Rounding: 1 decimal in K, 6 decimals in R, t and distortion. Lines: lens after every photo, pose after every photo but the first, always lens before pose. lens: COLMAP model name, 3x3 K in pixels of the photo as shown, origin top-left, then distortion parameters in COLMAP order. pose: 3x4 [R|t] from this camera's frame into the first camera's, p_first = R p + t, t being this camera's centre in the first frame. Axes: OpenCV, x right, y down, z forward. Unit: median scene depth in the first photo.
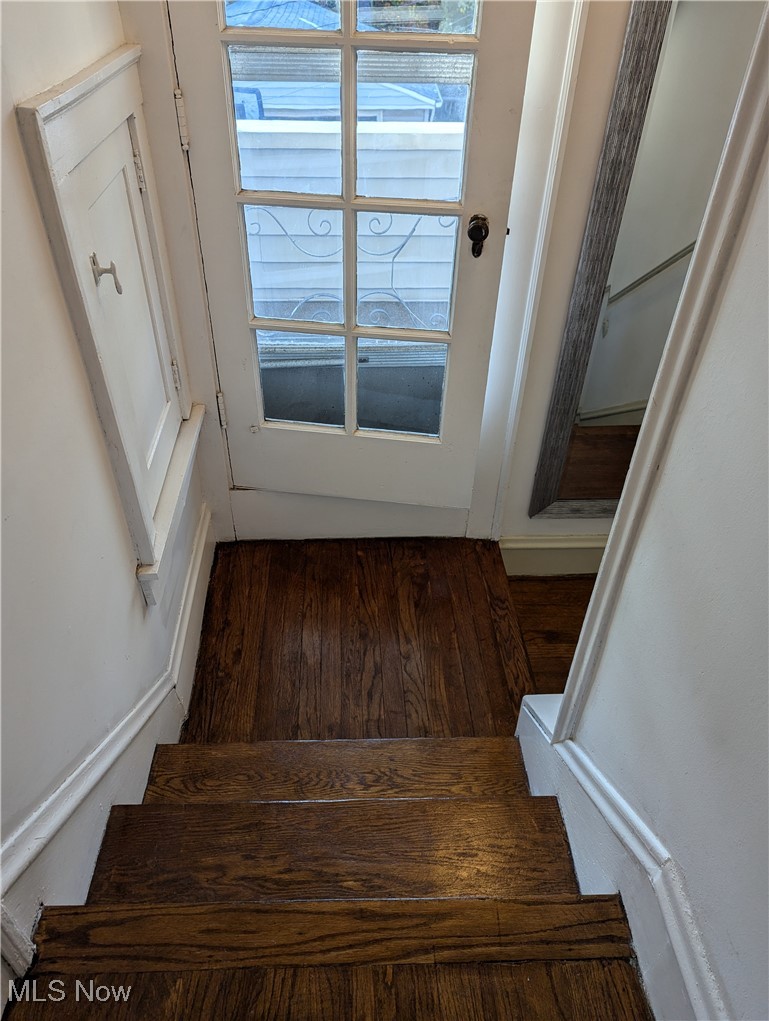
lens RADIAL K [[714.1, 0, 384.5], [0, 714.1, 510.5], [0, 0, 1]] dist [0.047231, -0.005609]
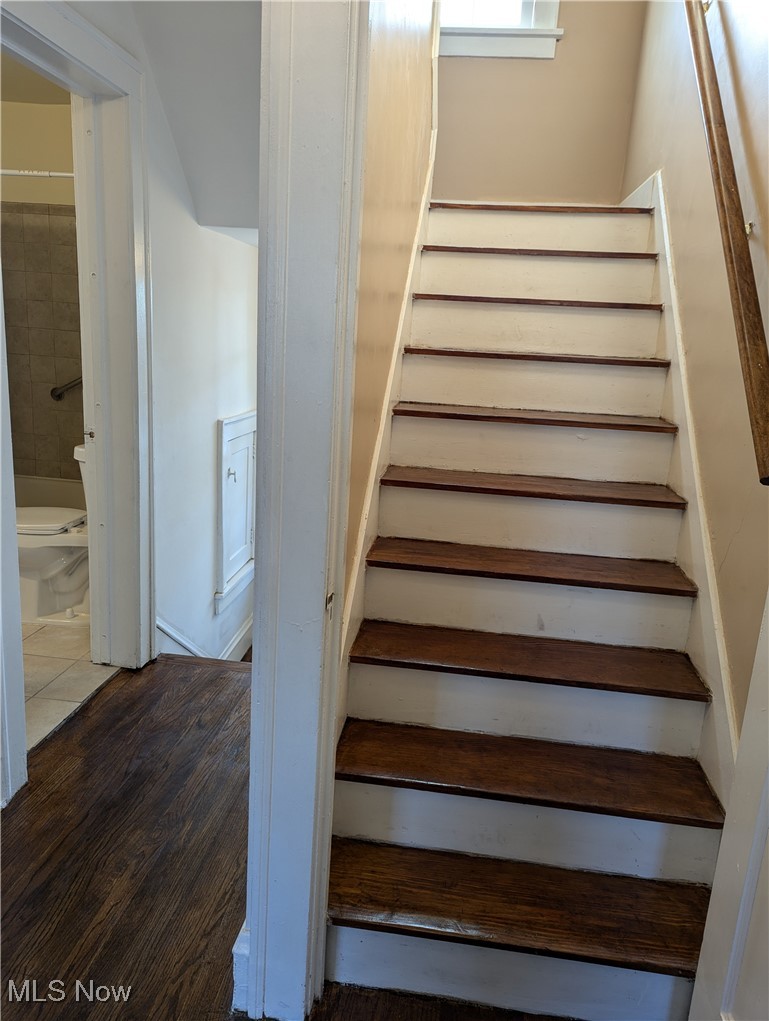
lens RADIAL K [[714.1, 0, 384.5], [0, 714.1, 510.5], [0, 0, 1]] dist [0.047231, -0.005609]
pose [[0.982063, 0.078801, -0.171295, 0.687096], [-0.145121, 0.895915, -0.419853, 0.881961], [0.120381, 0.437181, 0.891281, -1.353929]]
